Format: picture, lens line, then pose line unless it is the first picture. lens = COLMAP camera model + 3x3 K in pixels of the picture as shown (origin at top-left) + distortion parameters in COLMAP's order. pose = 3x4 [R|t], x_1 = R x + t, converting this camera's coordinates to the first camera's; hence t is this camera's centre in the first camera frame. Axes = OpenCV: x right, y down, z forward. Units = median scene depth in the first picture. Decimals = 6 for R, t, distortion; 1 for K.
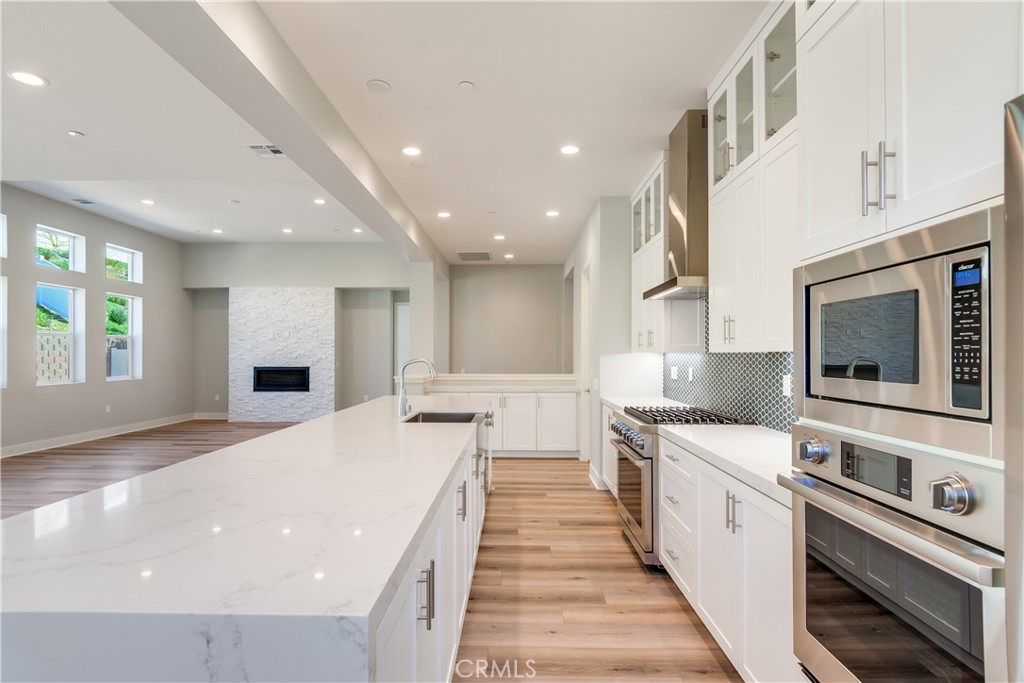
lens RADIAL K [[545.8, 0, 509.7], [0, 545.8, 353.5], [0, 0, 1]] dist [0.001084, -0.000257]
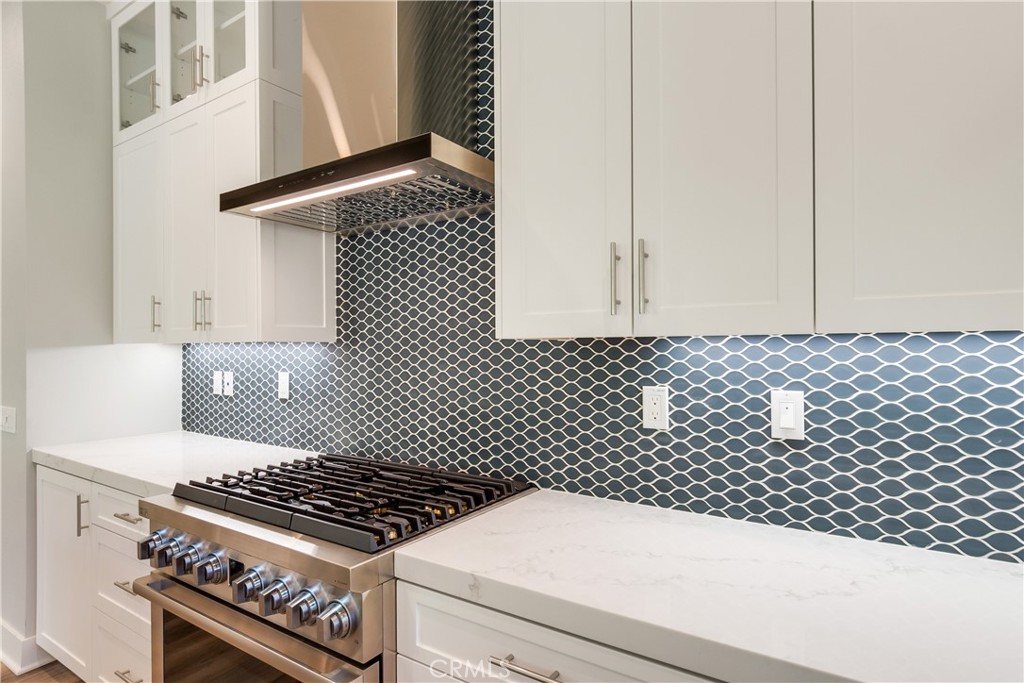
lens RADIAL K [[582.1, 0, 512.0], [0, 582.1, 341.5], [0, 0, 1]] dist [-0.002589, -0.001900]
pose [[0.562024, -0.000011, 0.827121, 0.009189], [0.005419, 0.999979, -0.003669, 0.001385], [-0.827103, 0.006544, 0.562012, 0.578475]]
